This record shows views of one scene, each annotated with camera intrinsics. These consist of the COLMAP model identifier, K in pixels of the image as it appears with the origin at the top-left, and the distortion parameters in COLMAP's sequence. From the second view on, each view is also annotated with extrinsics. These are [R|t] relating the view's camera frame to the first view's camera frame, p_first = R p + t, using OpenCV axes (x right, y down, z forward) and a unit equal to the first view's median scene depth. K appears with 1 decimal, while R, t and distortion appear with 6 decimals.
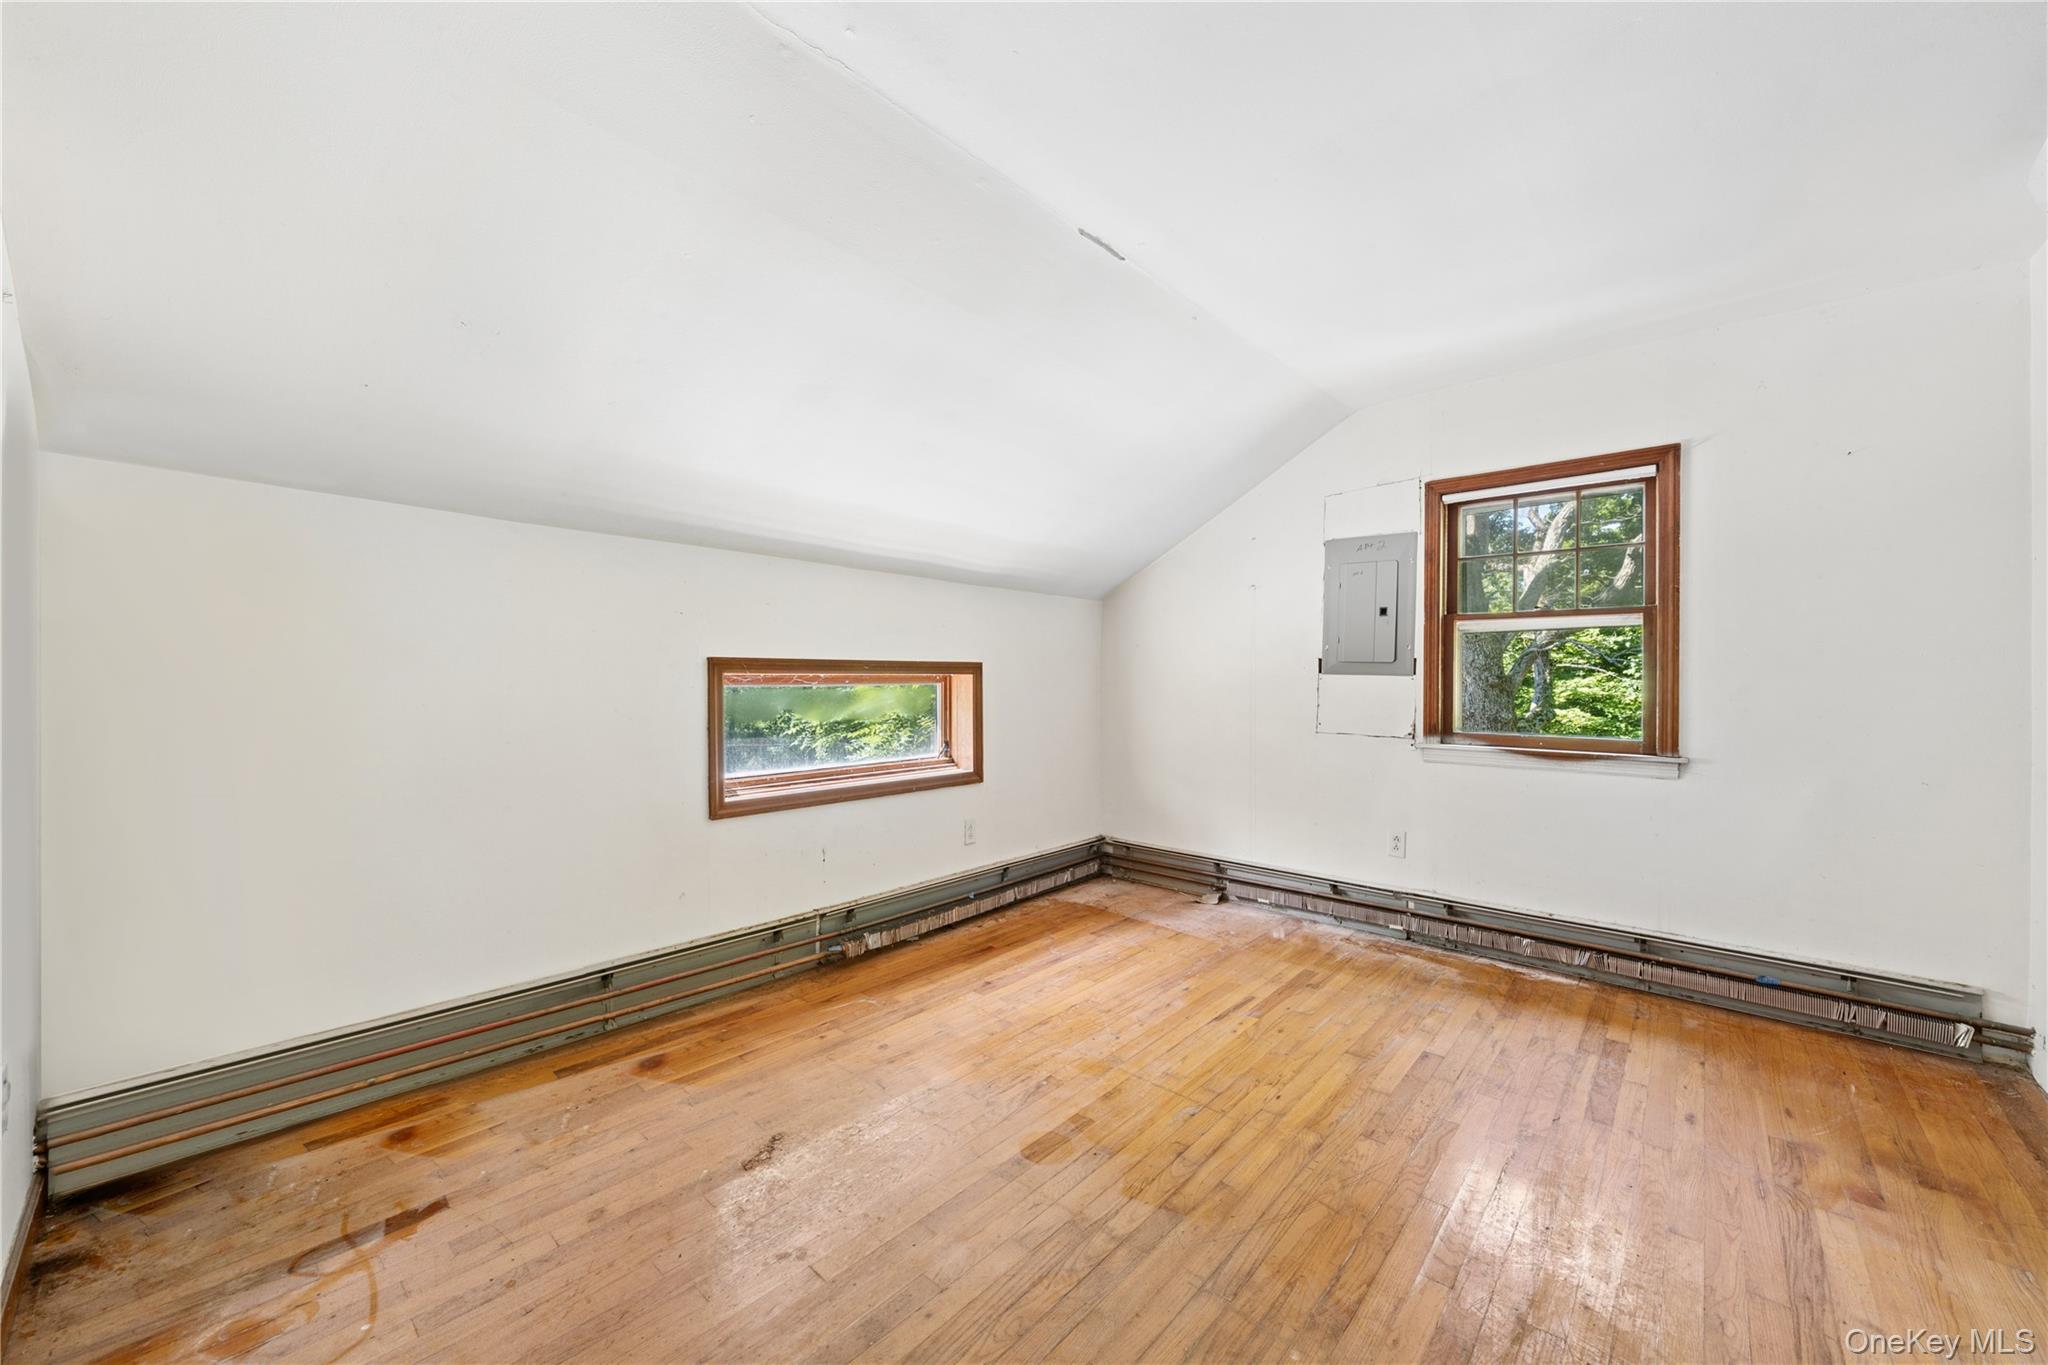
lens RADIAL K [[763.7, 0, 1021.9], [0, 763.7, 674.5], [0, 0, 1]] dist [0.000317, 0.000074]
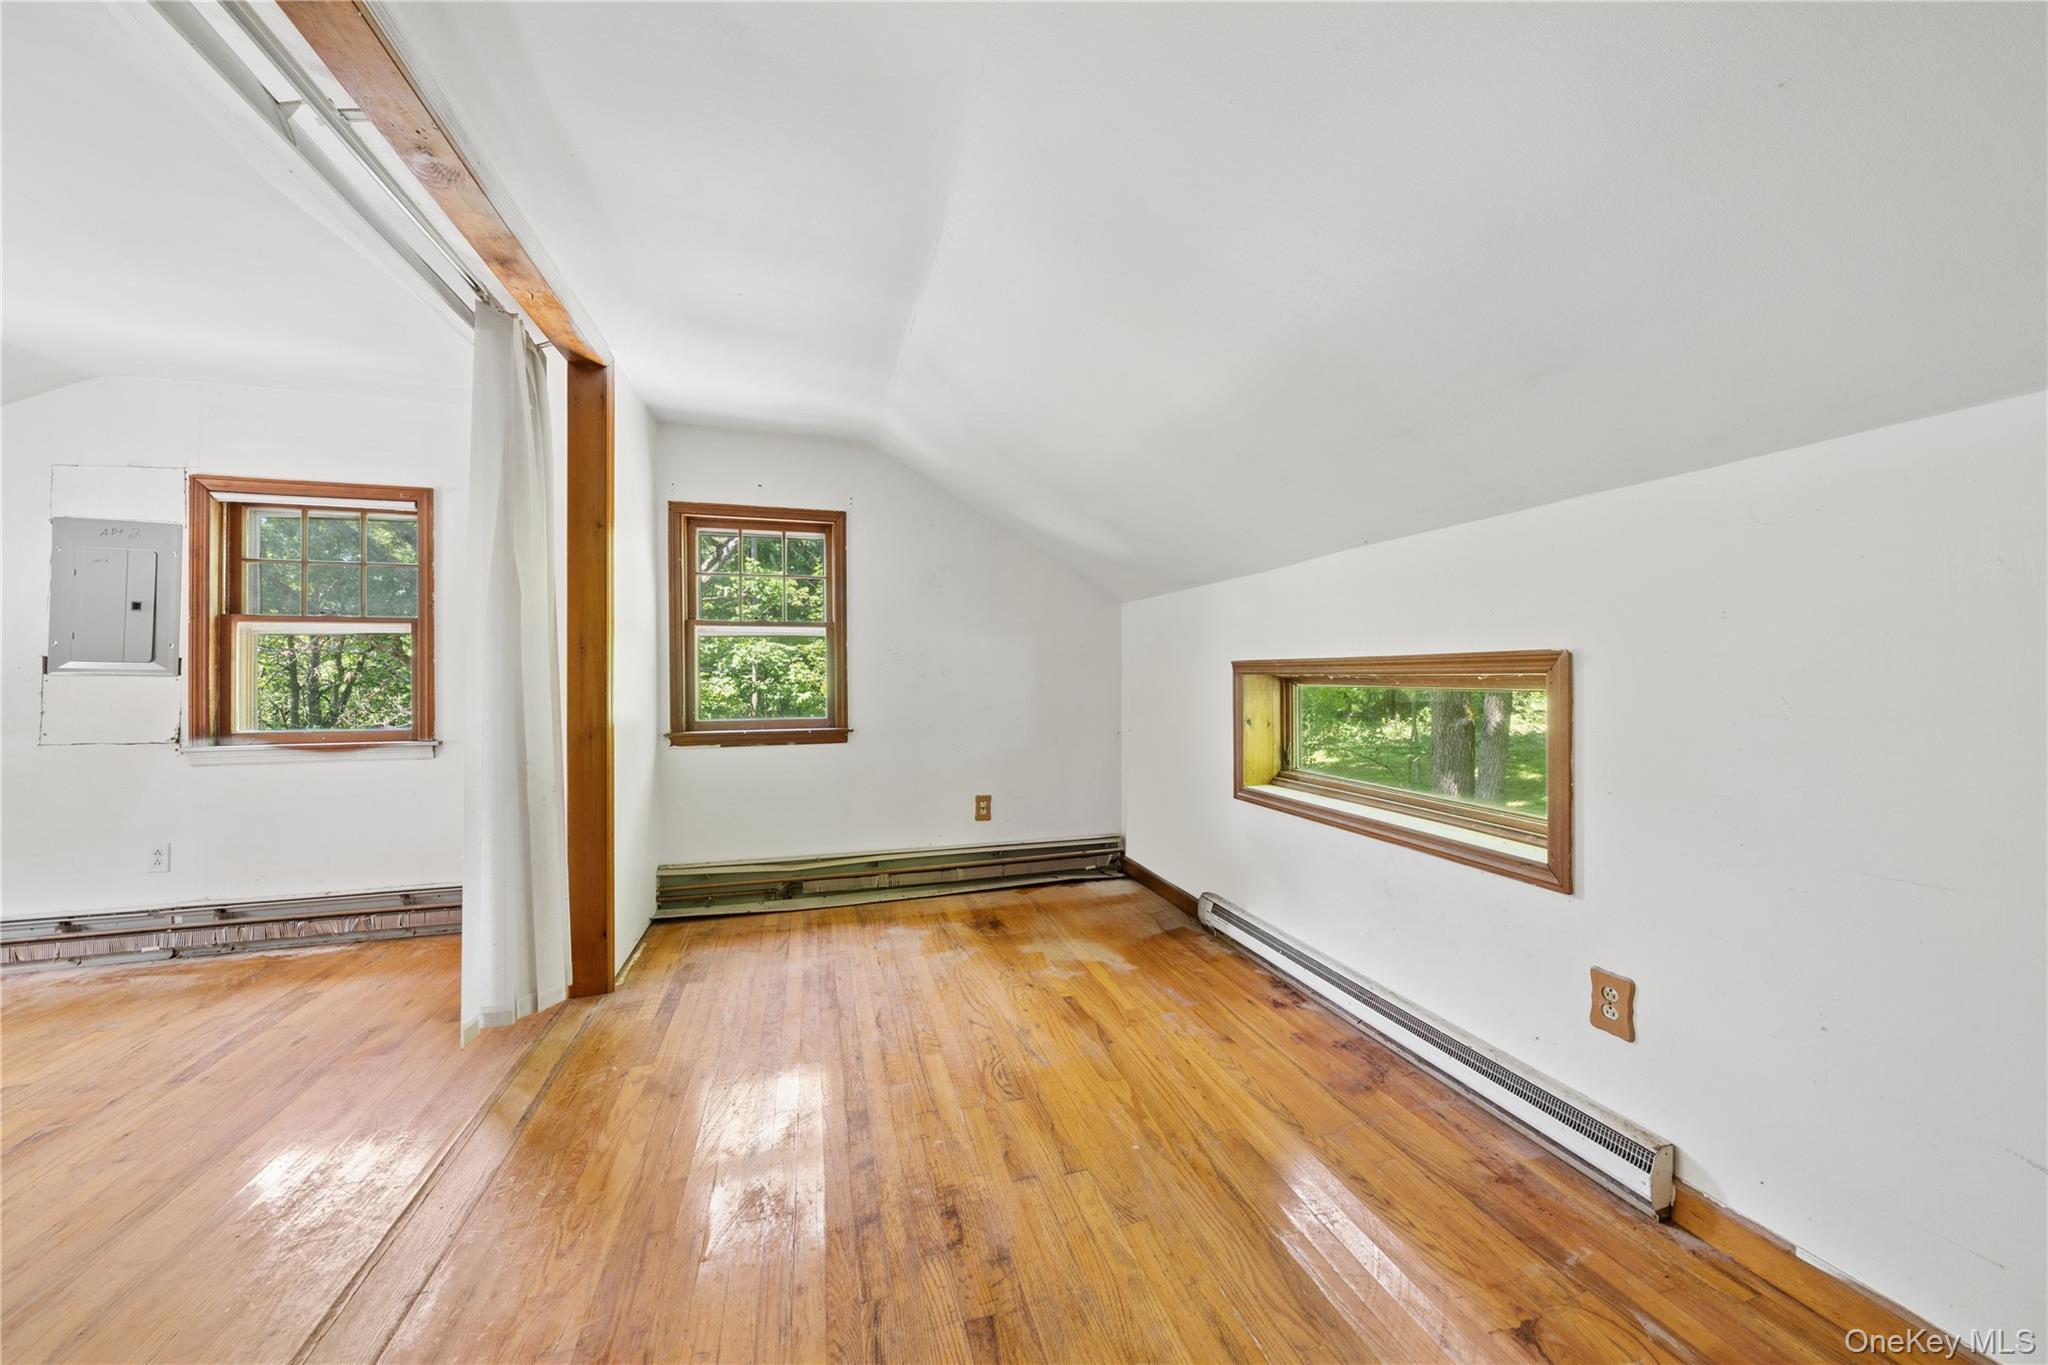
lens RADIAL K [[702.0, 0, 1027.3], [0, 702.0, 669.2], [0, 0, 1]] dist [-0.001308, -0.000118]
pose [[0.515534, -0.001901, 0.856867, 0.352438], [0.001335, 0.999998, 0.001416, -0.008228], [-0.856868, 0.000414, 0.515535, -0.390345]]
